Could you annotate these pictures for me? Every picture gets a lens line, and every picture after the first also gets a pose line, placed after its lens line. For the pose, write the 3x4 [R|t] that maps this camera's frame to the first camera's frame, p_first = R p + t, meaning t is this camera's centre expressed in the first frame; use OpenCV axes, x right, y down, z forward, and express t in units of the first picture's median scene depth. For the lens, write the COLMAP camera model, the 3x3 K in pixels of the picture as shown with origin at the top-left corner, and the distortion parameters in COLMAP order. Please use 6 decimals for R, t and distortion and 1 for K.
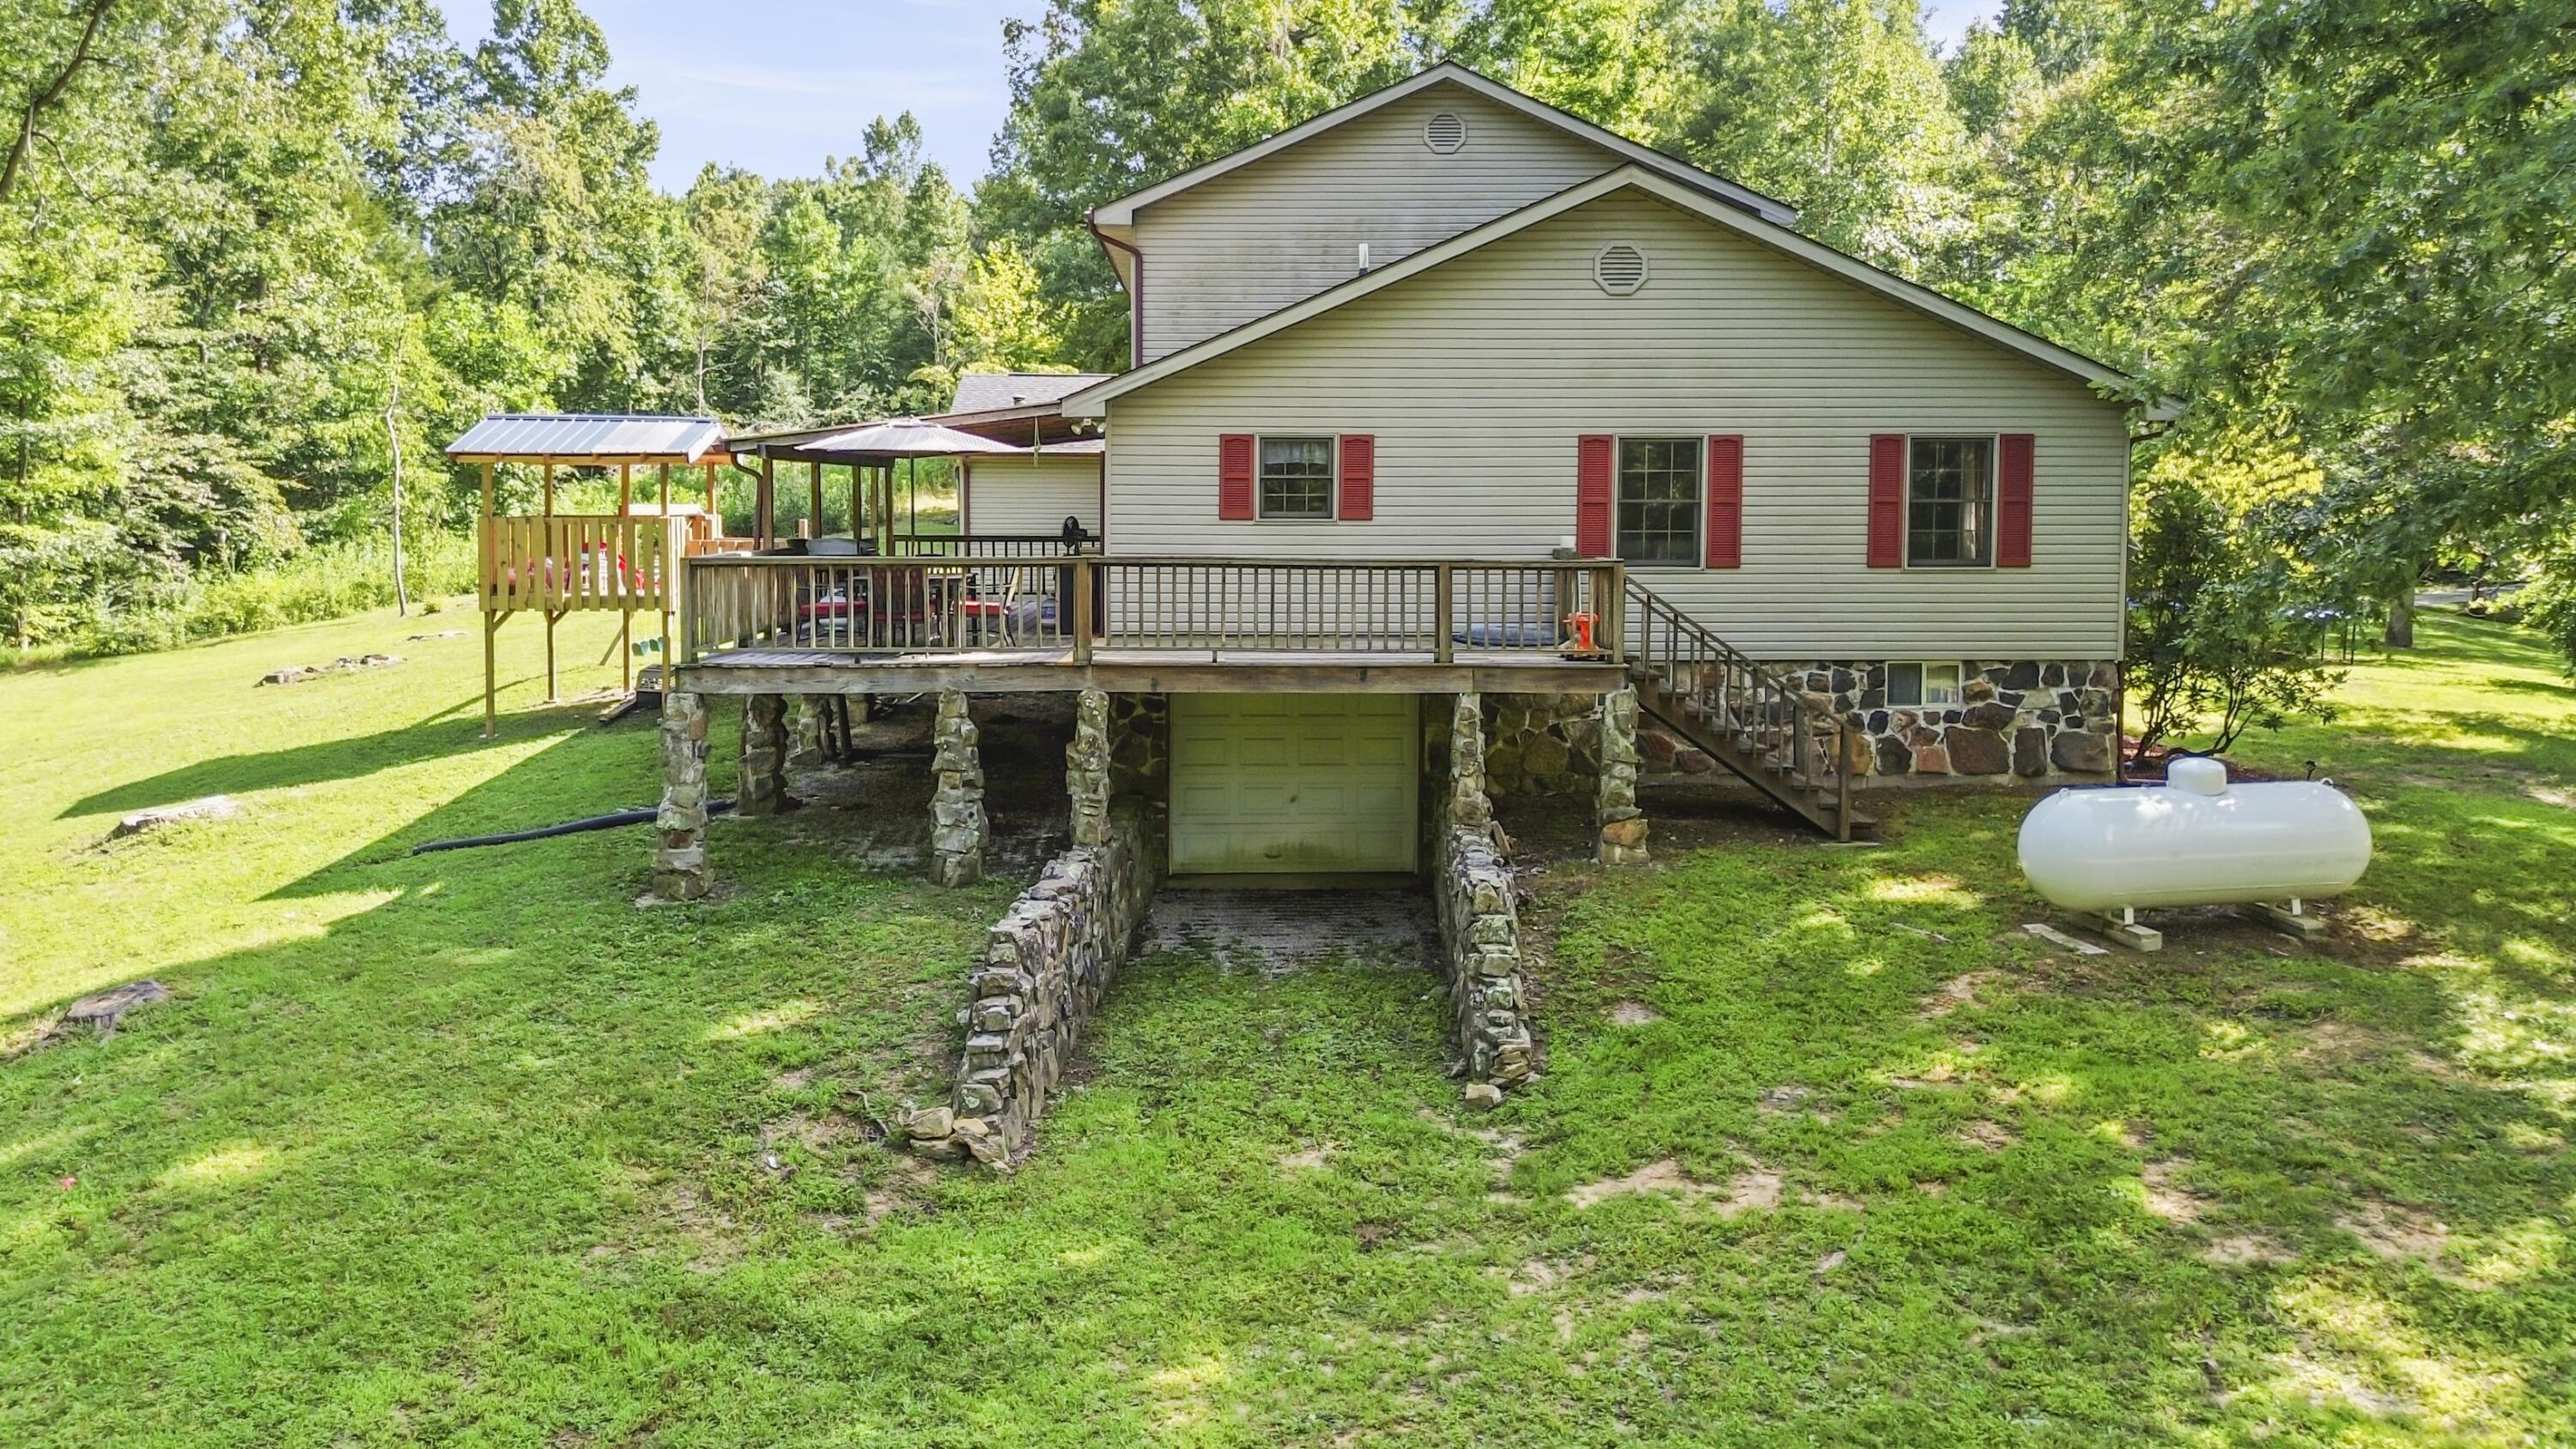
lens RADIAL K [[1903.2, 0, 1379.7], [0, 1903.2, 613.1], [0, 0, 1]] dist [0.144787, -0.157078]
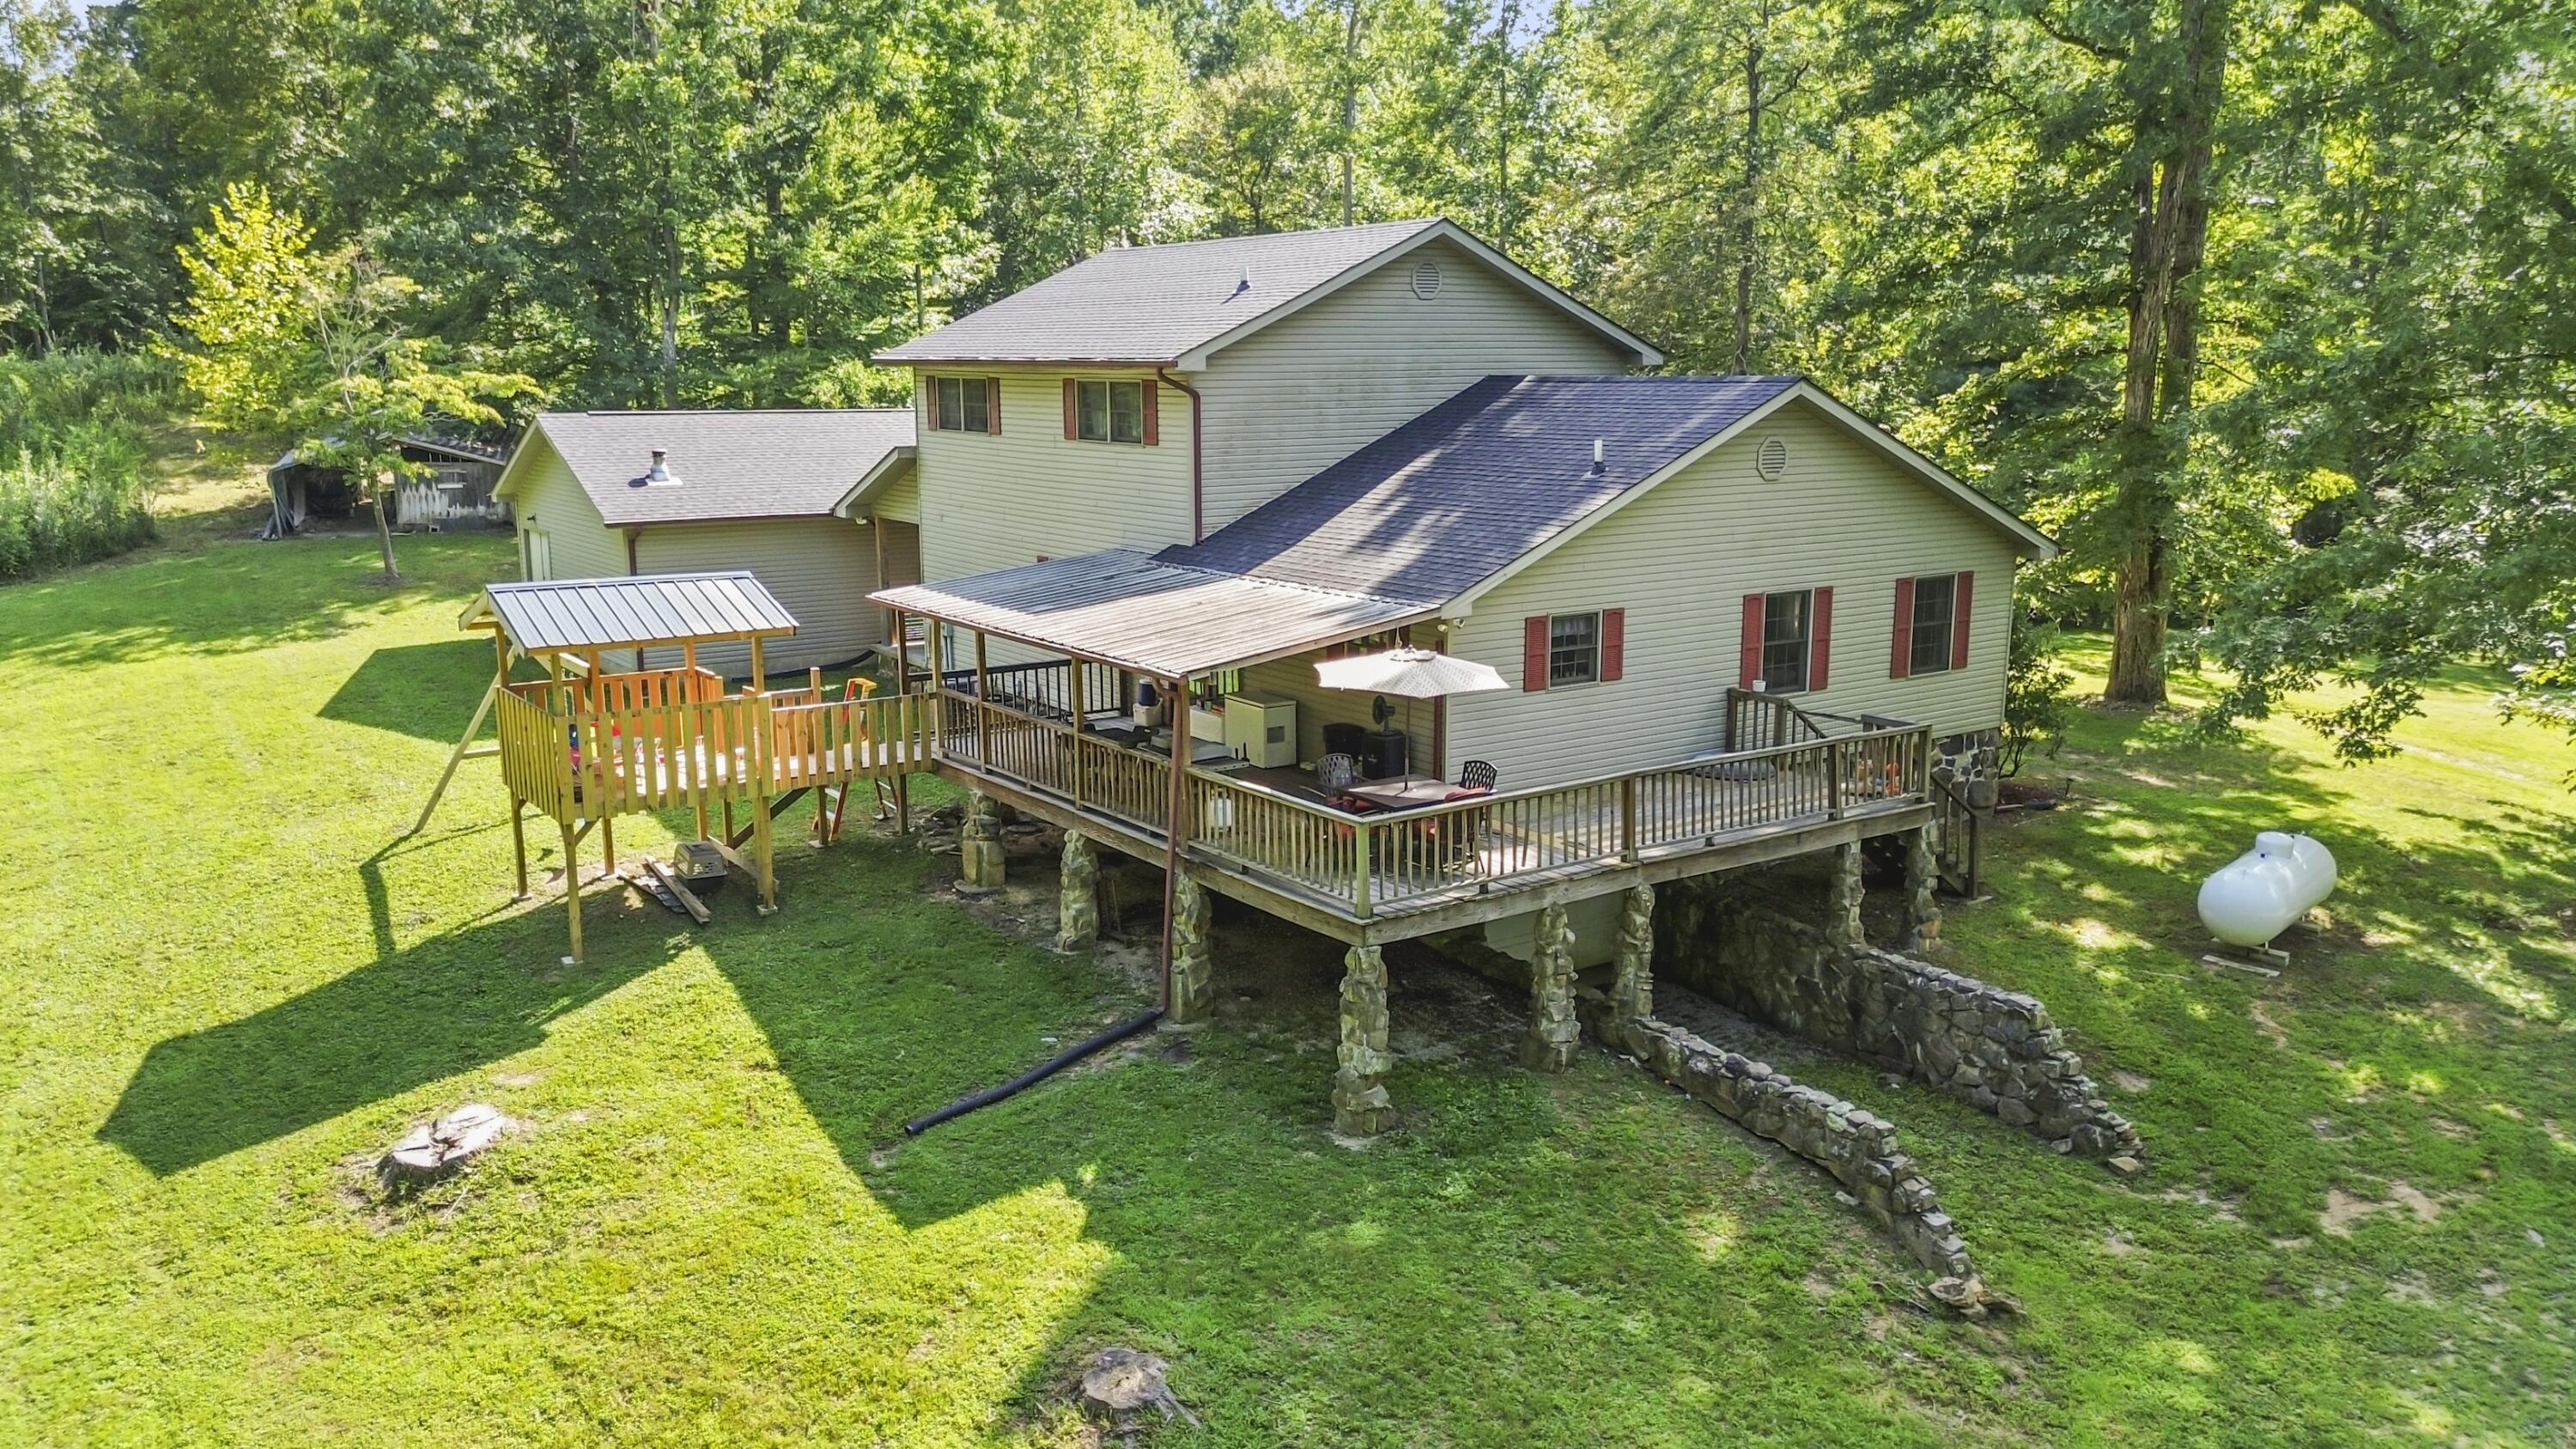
lens RADIAL K [[1949.3, 0, 1283.1], [0, 1949.3, 565.1], [0, 0, 1]] dist [0.034384, 0.002885]
pose [[0.824778, -0.061885, 0.562061, -0.849554], [0.027777, 0.997227, 0.069039, -0.207715], [-0.564775, -0.041329, 0.824210, 0.127931]]
